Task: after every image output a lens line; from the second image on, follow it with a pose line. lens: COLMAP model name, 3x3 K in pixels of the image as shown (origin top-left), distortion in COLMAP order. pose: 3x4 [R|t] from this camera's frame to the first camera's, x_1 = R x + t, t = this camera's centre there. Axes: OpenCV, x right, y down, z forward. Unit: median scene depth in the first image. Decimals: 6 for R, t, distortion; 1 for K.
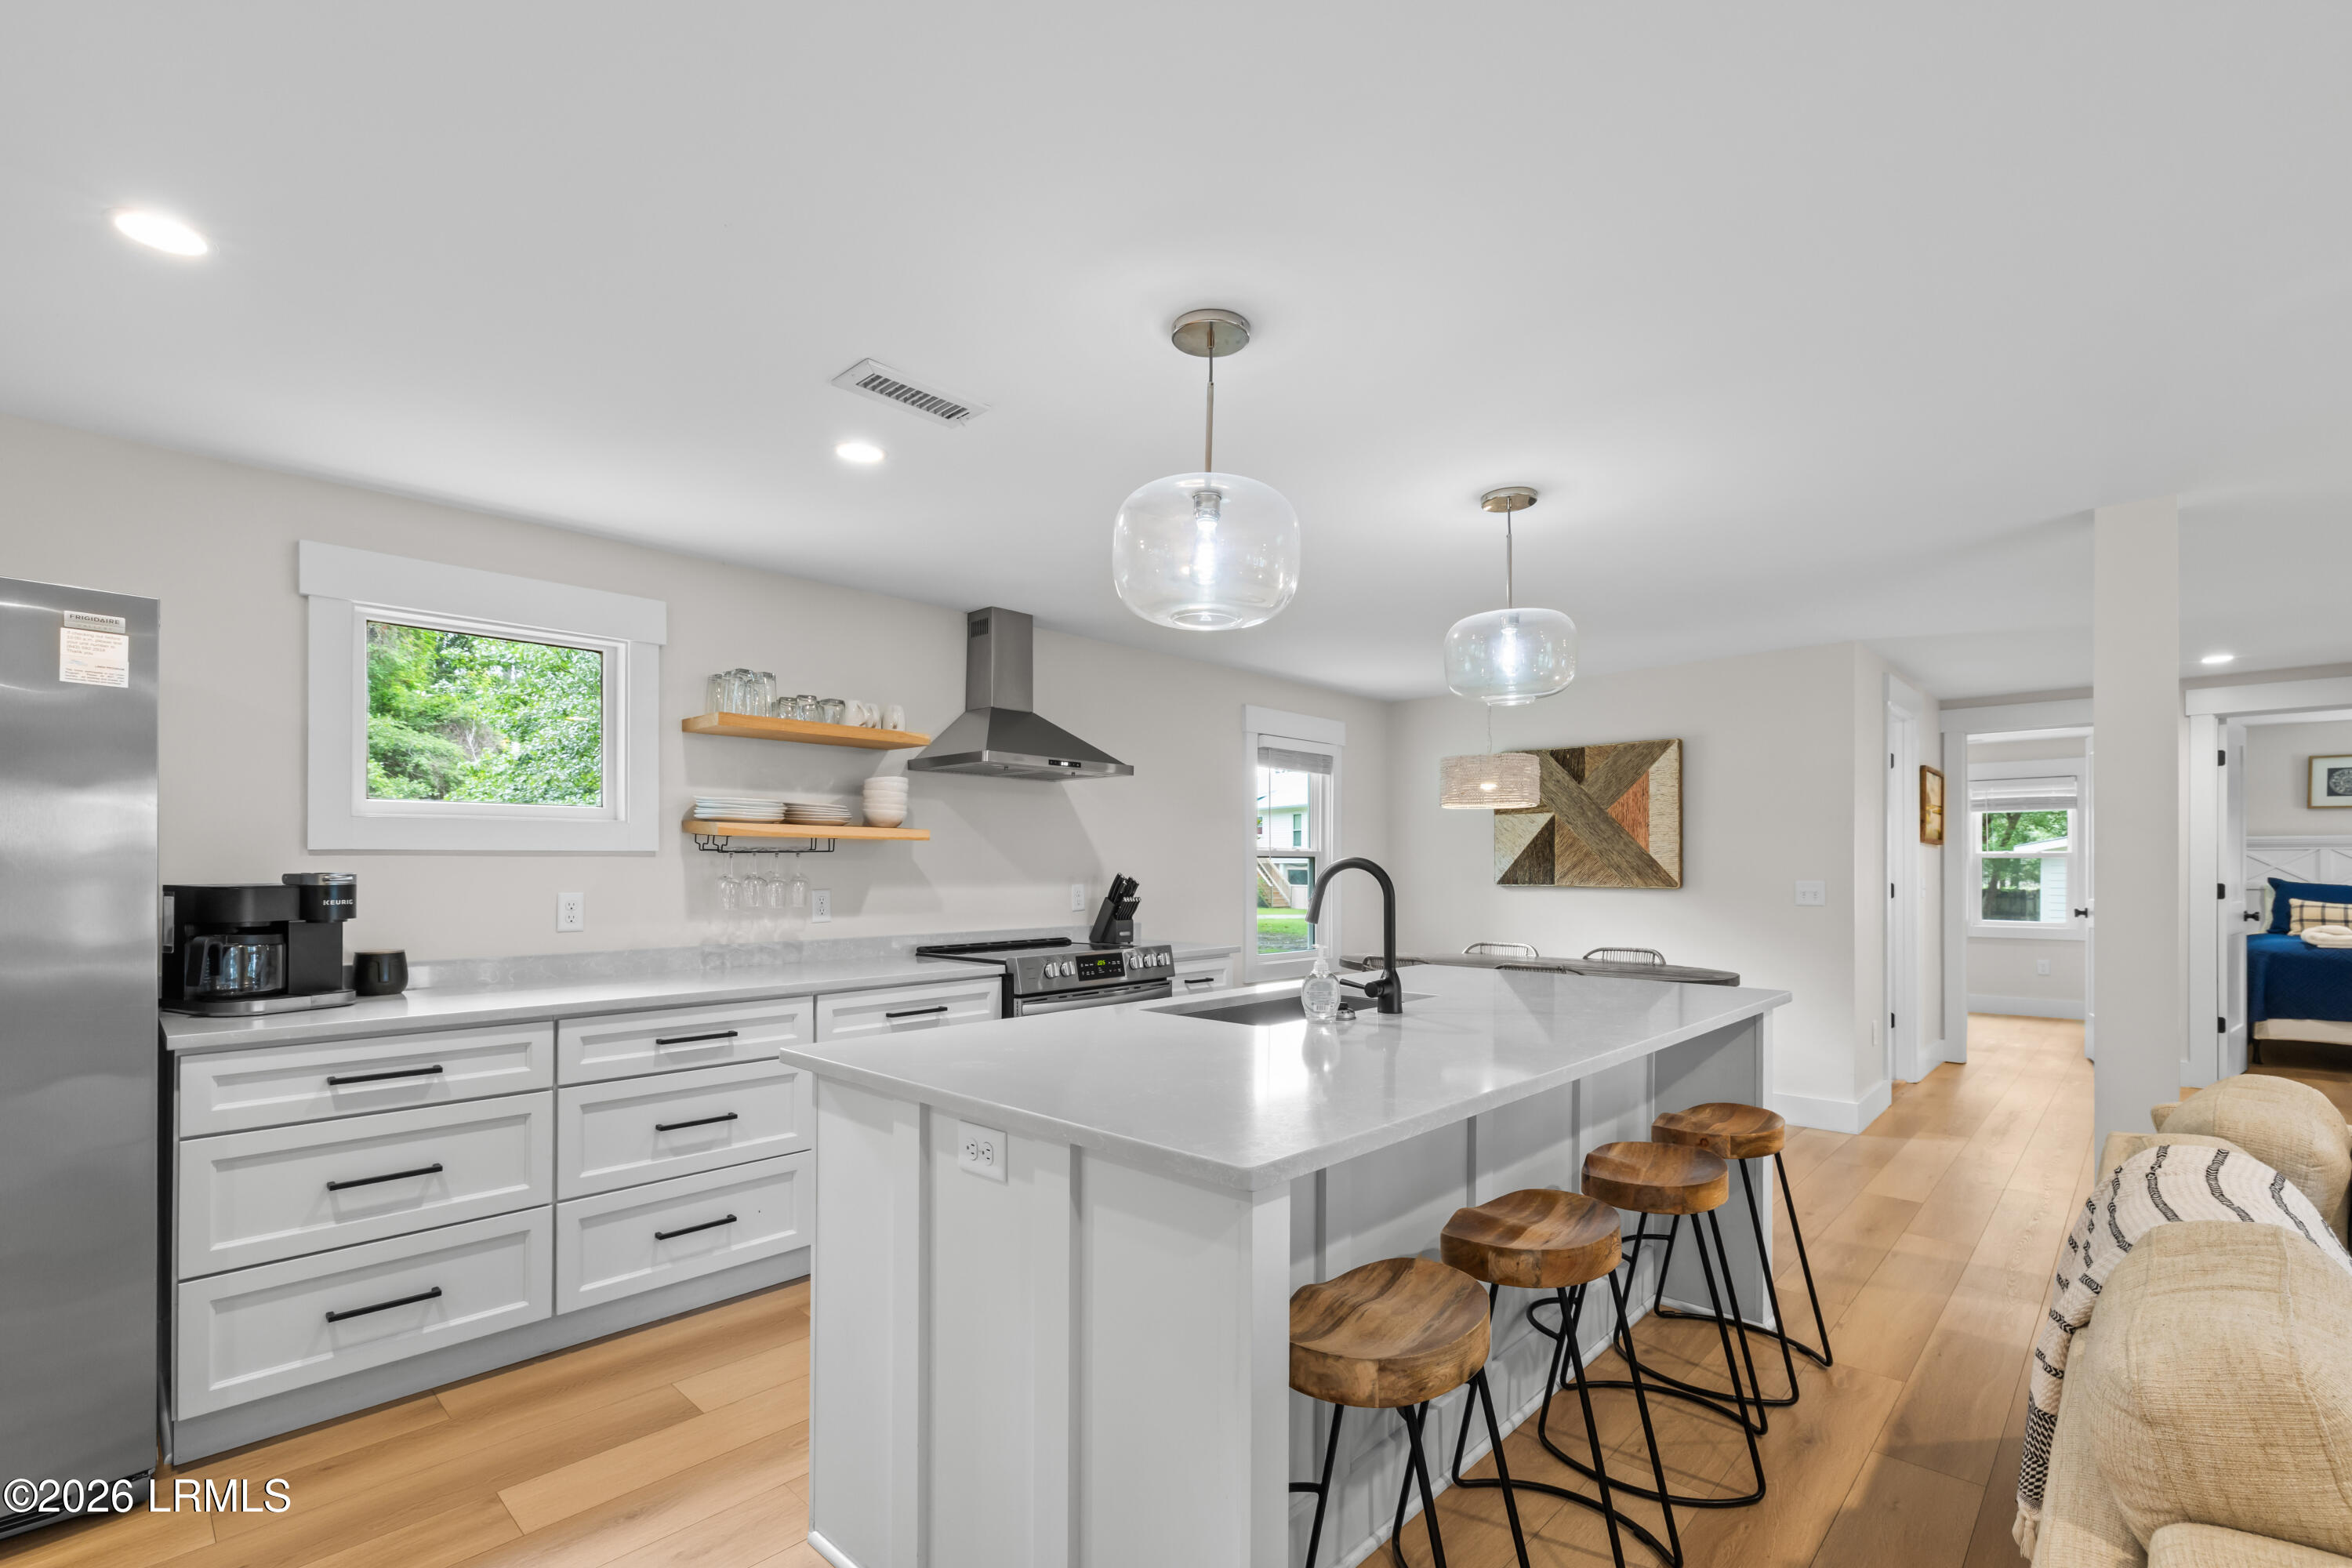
lens RADIAL K [[1057.0, 0, 1181.0], [0, 1057.0, 855.2], [0, 0, 1]] dist [0.000239, 0.000224]
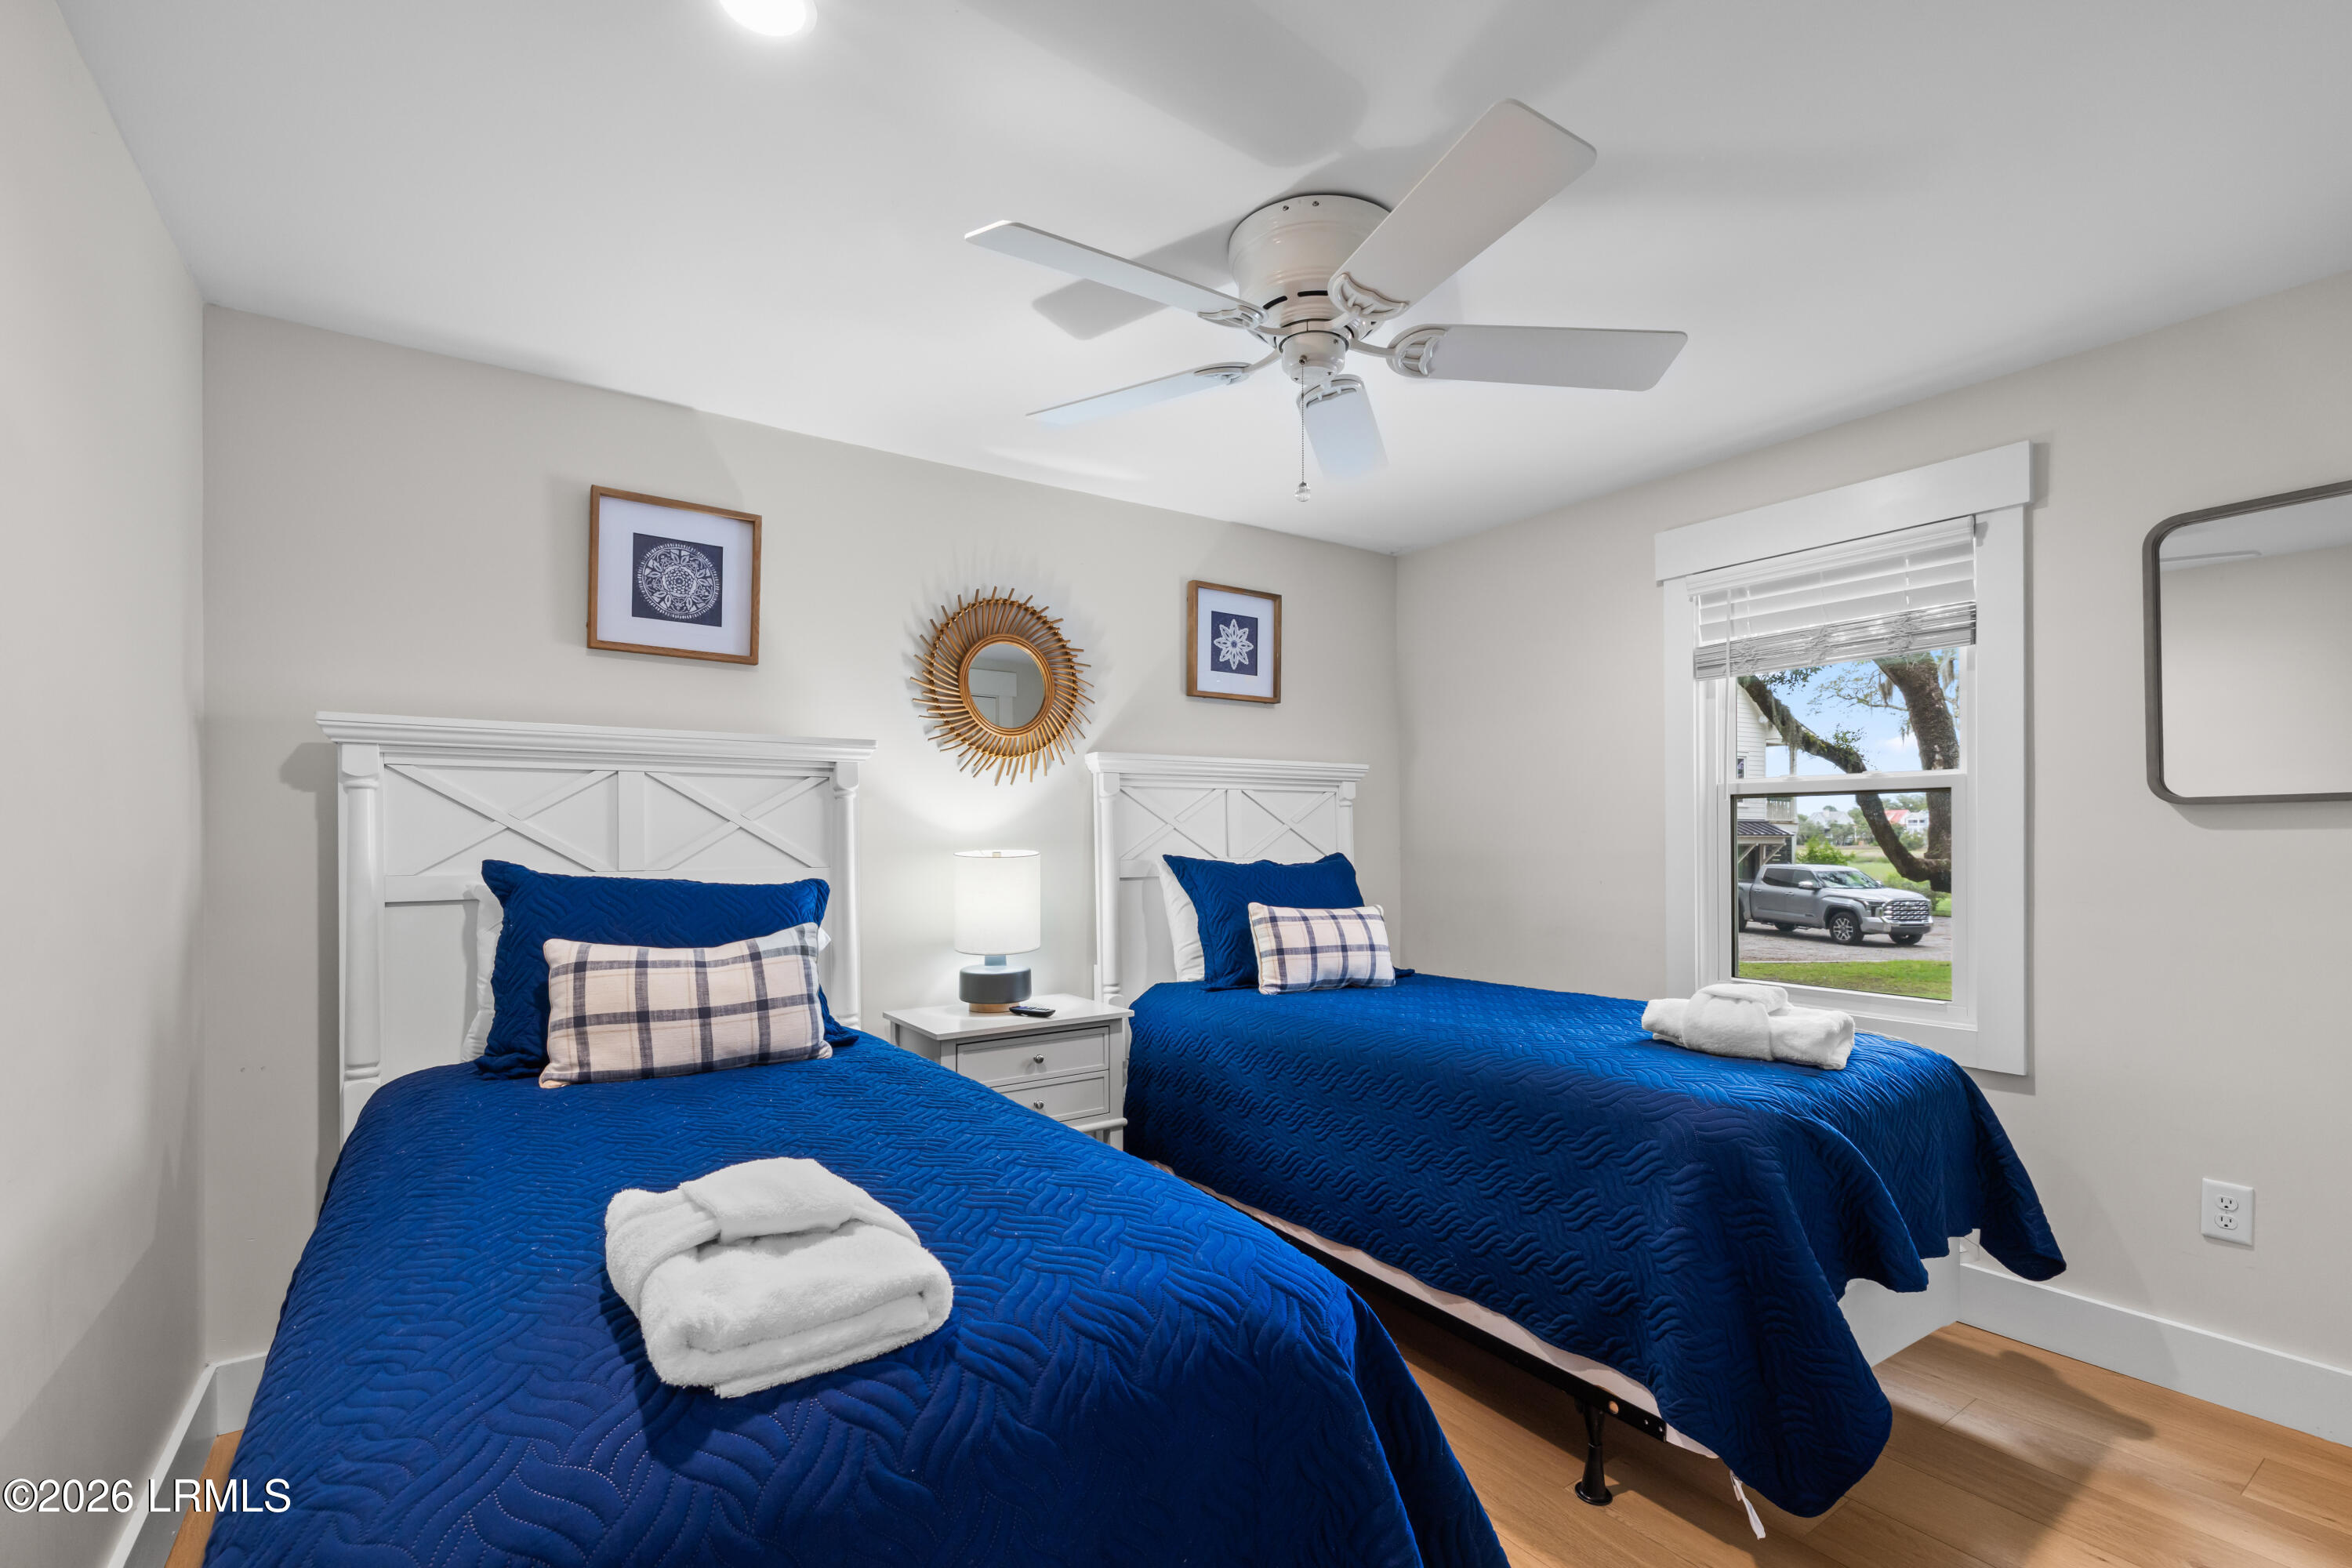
lens RADIAL K [[1057.0, 0, 1181.0], [0, 1057.0, 855.2], [0, 0, 1]] dist [0.000239, 0.000224]
pose [[0.218082, -0.015749, 0.975803, 1.240597], [-0.006739, 0.999822, 0.017643, 0.021075], [-0.975907, -0.010424, 0.217937, 1.183261]]
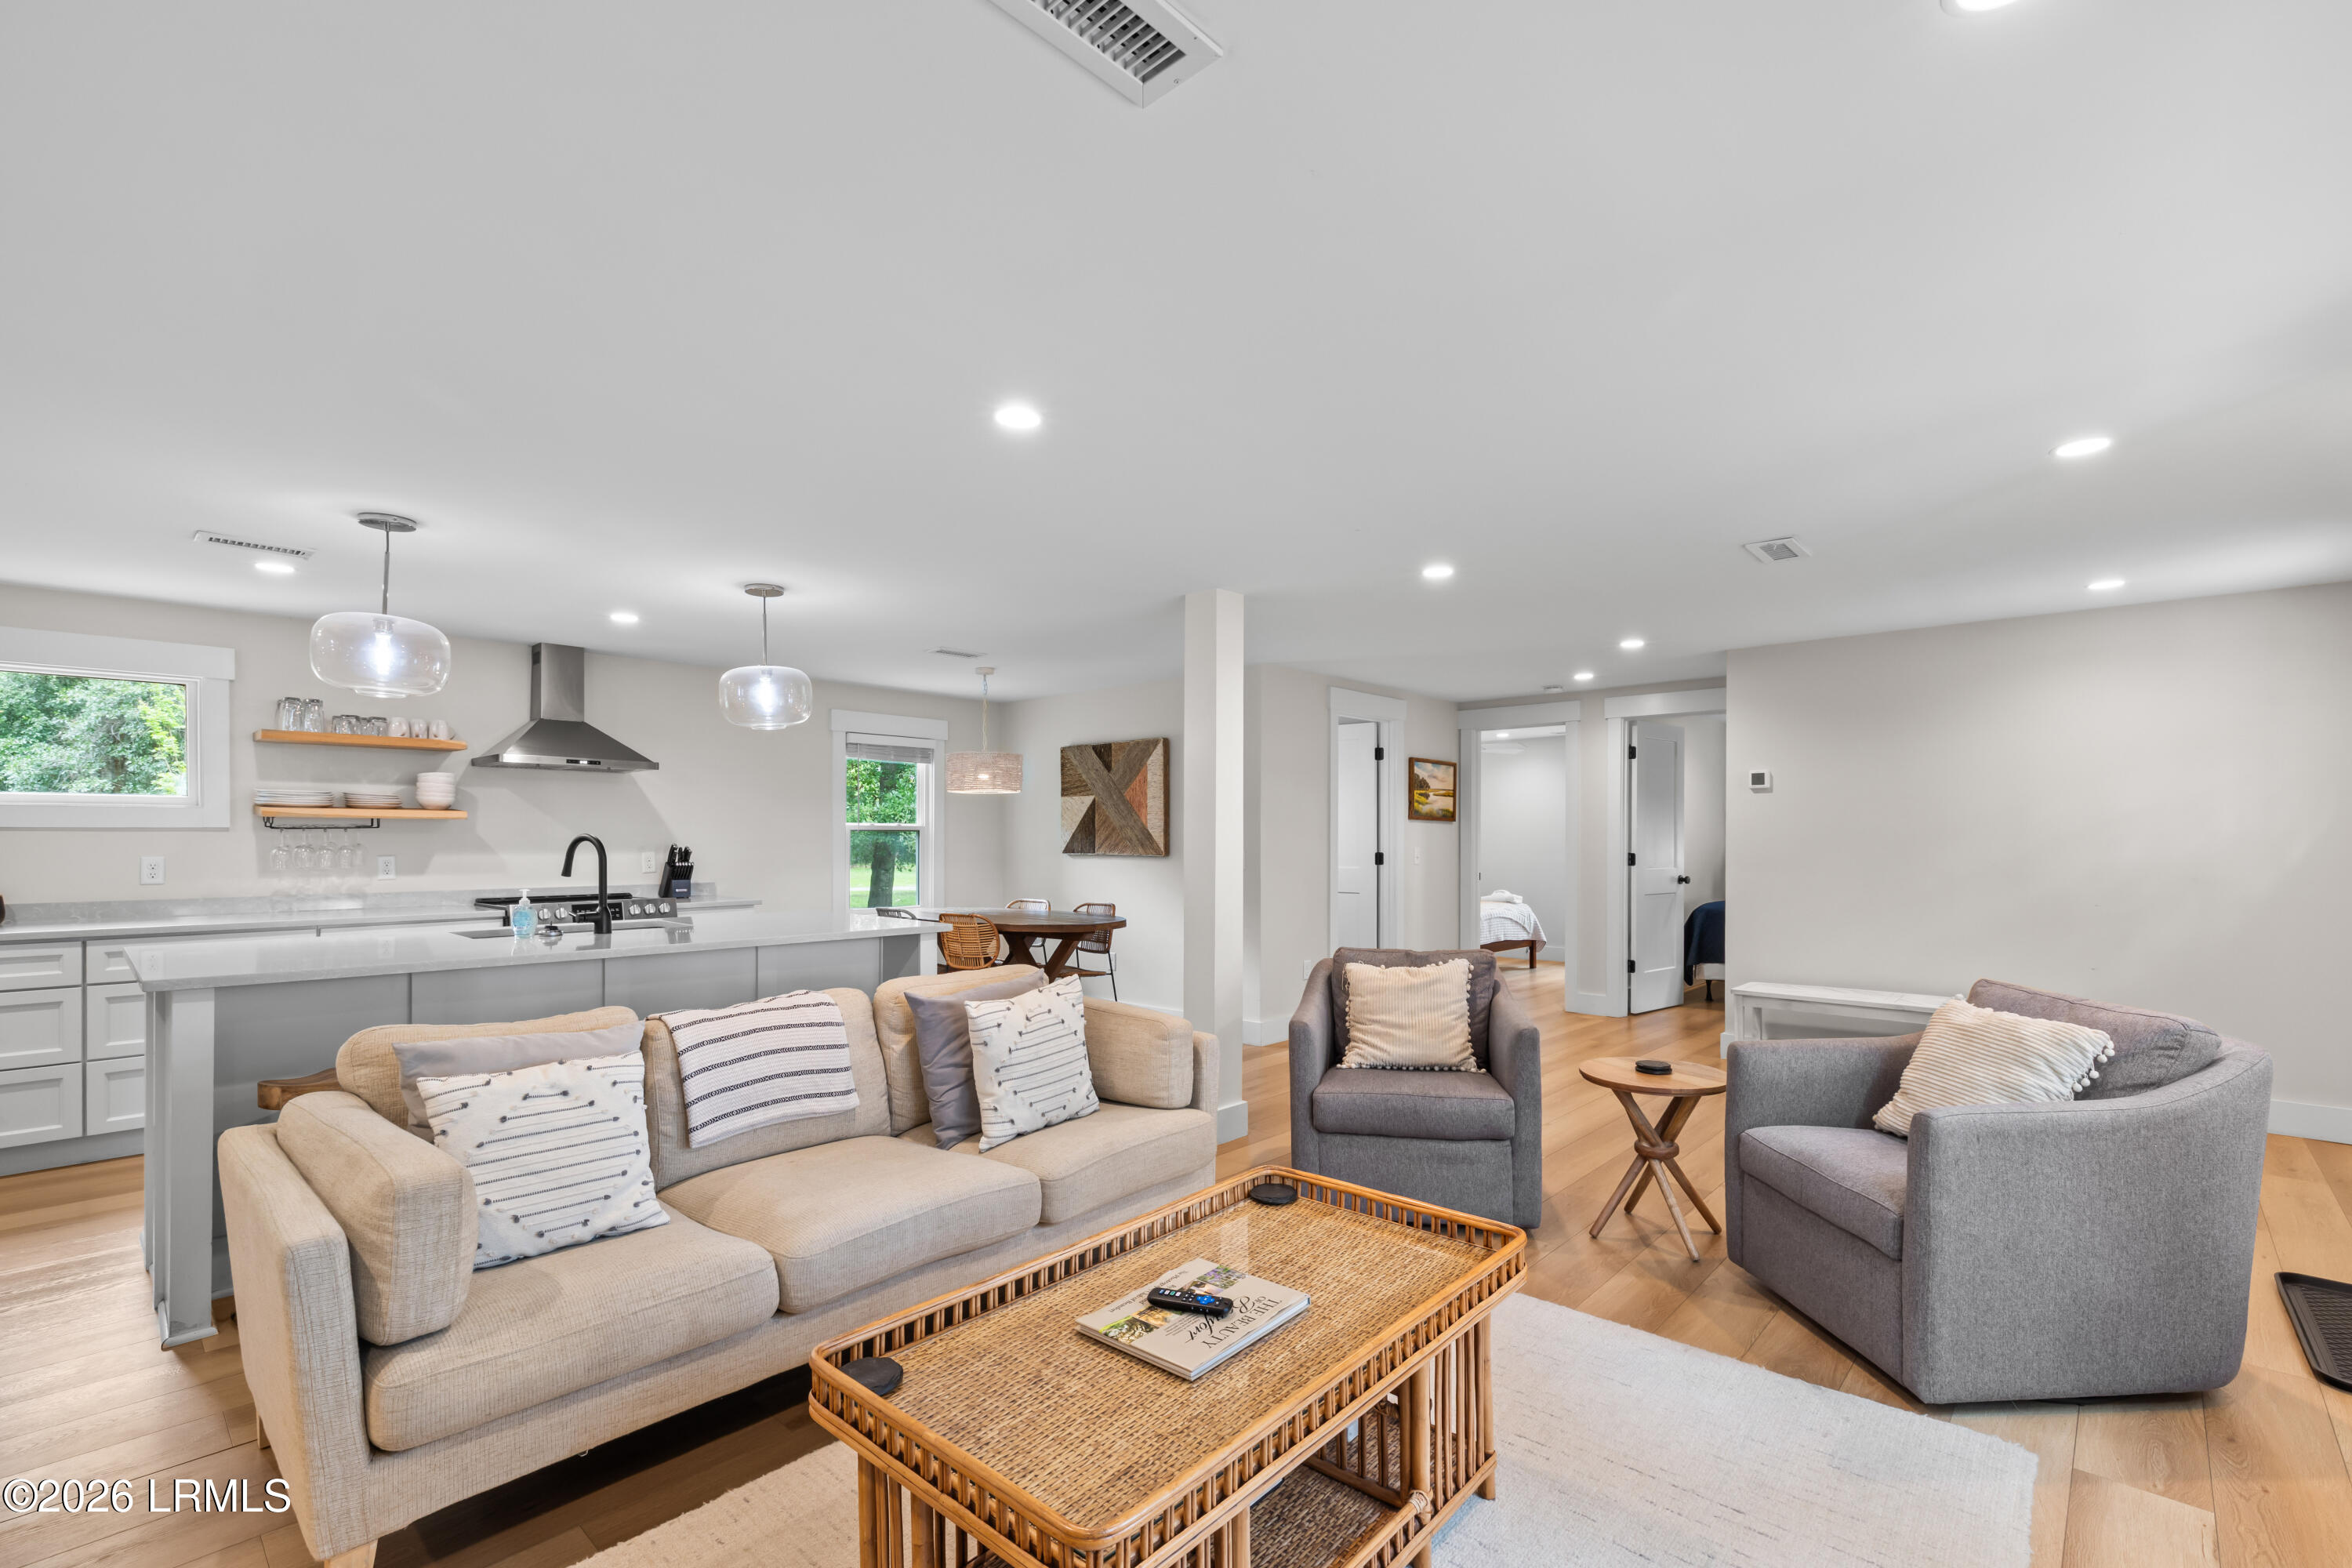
lens RADIAL K [[1040.5, 0, 1170.4], [0, 1040.5, 832.2], [0, 0, 1]] dist [-0.000026, 0.000071]
pose [[0.999997, 0.001299, 0.001913, 0.537886], [-0.001310, 0.999981, 0.006043, -0.005631], [-0.001905, -0.006046, 0.999980, -0.274668]]
